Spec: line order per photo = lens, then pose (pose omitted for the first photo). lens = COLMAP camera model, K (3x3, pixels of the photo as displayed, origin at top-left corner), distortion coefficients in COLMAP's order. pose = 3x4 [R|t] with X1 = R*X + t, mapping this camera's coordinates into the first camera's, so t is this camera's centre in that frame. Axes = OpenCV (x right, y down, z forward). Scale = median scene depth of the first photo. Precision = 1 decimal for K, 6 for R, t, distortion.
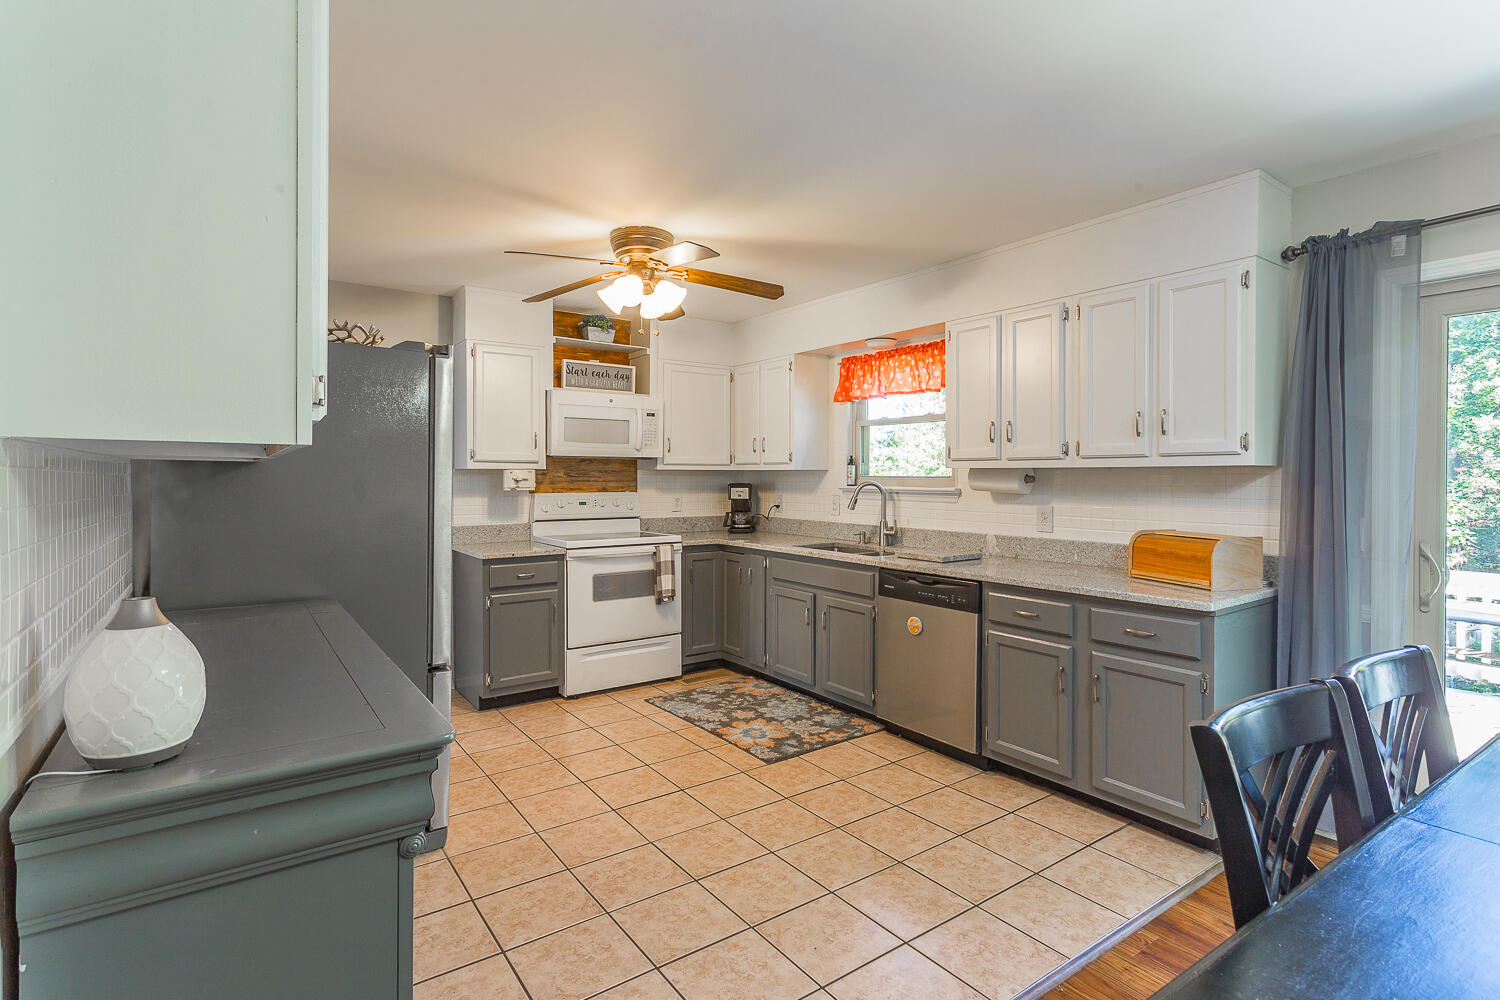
lens RADIAL K [[712.6, 0, 750.0], [0, 712.6, 486.4], [0, 0, 1]] dist [-0.001047, 0.000071]
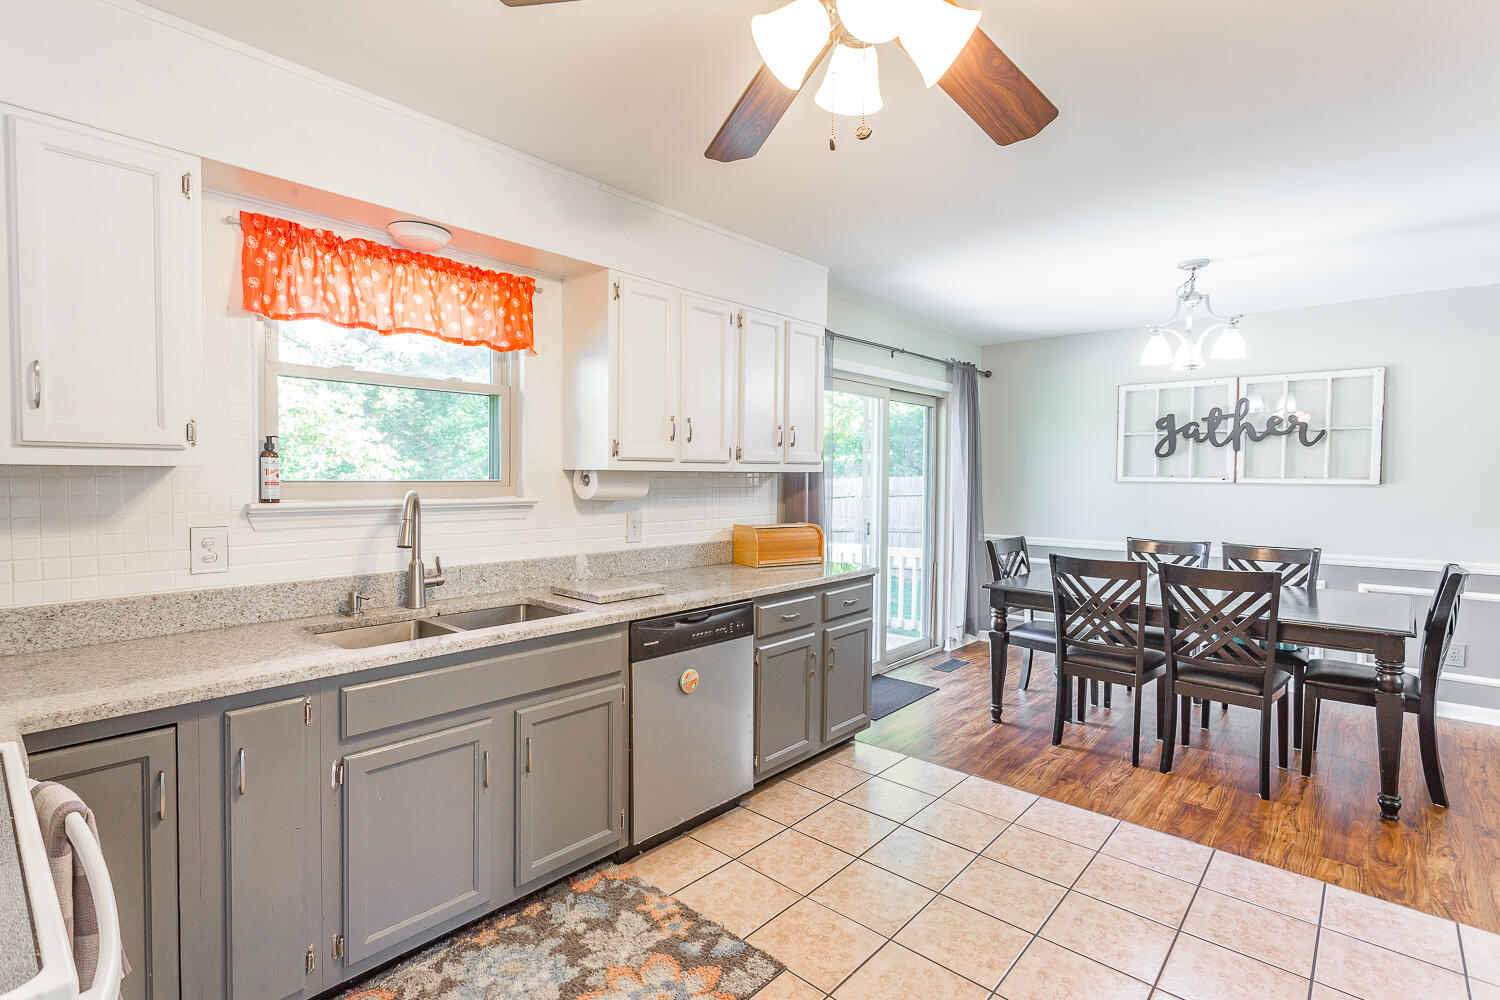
lens RADIAL K [[709.3, 0, 750.0], [0, 709.3, 500.0], [0, 0, 1]] dist [0.002658, 0.000247]
pose [[-0.209061, -0.040605, 0.977059, -0.390205], [0.005591, 0.999072, 0.042716, -0.021009], [-0.977887, 0.014393, -0.208640, 0.840510]]
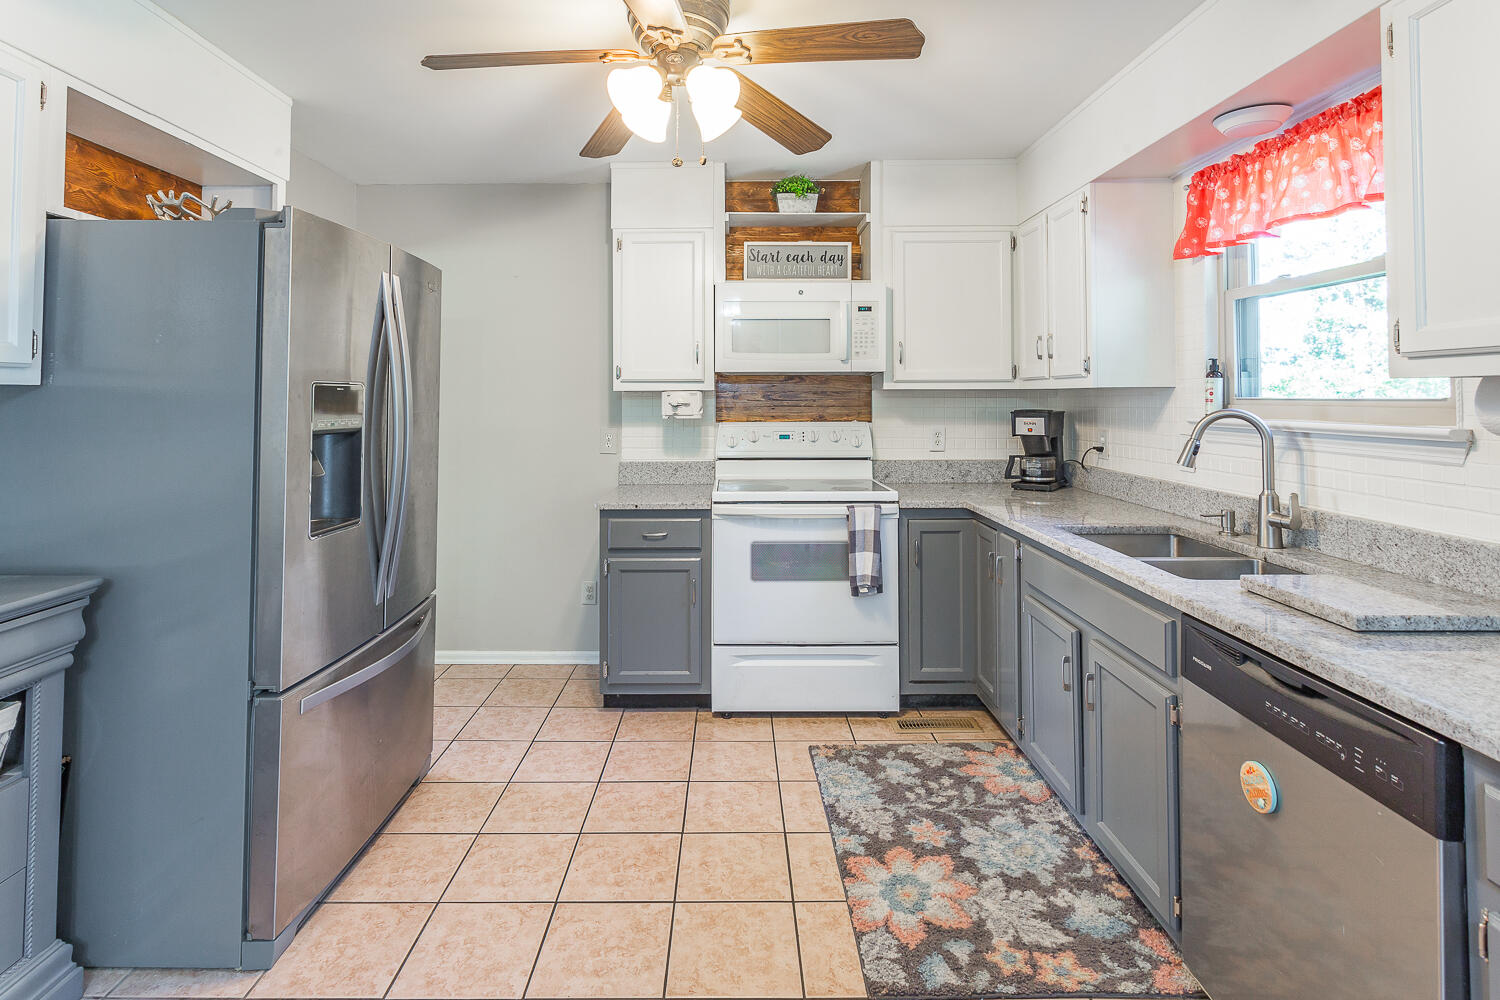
lens RADIAL K [[734.5, 0, 742.6], [0, 734.5, 385.0], [0, 0, 1]] dist [0.001196, 0.000465]
pose [[0.813350, -0.013818, -0.581611, 0.183848], [-0.004883, 0.999521, -0.030576, -0.006542], [0.581754, 0.027709, 0.812892, 0.391718]]
